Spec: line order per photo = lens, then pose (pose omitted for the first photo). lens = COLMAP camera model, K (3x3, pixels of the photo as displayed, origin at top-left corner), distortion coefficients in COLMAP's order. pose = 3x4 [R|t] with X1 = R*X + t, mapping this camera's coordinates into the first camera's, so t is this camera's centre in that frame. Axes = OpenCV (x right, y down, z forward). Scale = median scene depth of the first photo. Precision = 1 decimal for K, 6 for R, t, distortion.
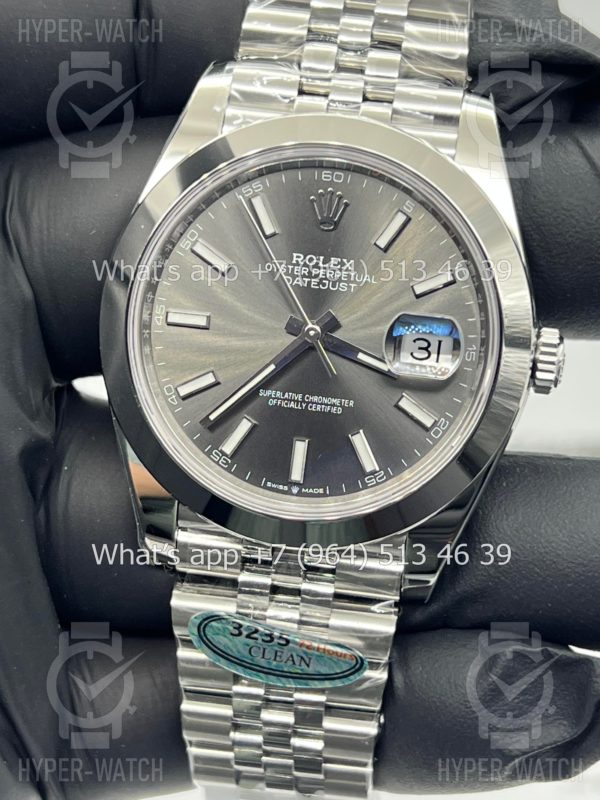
lens RADIAL K [[1791.4, 0, 300.0], [0, 1791.4, 400.0], [0, 0, 1]] dist [0.046196, 0.179897]
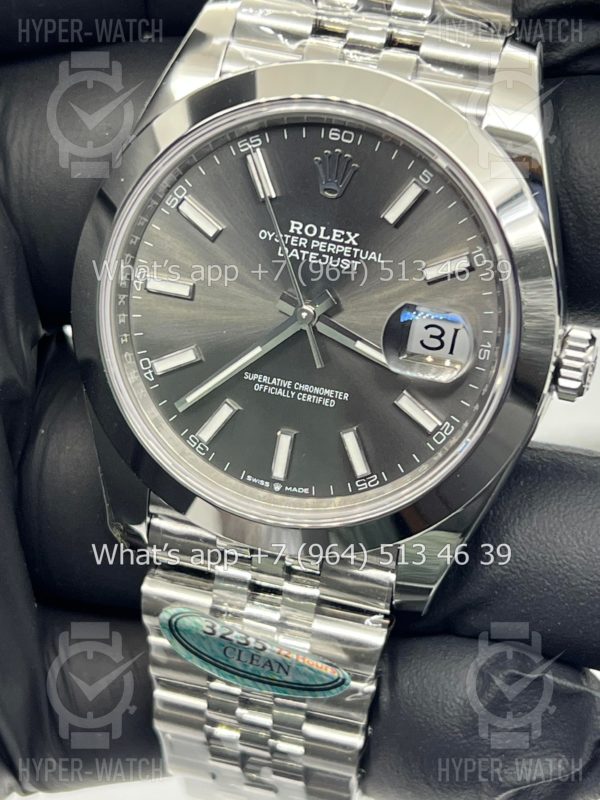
lens RADIAL K [[1791.4, 0, 300.0], [0, 1791.4, 400.0], [0, 0, 1]] dist [0.046196, 0.179897]
pose [[0.991777, 0.075767, -0.103144, 0.096430], [-0.063339, 0.990891, 0.118844, -0.098733], [0.111209, -0.111334, 0.987541, 0.126724]]
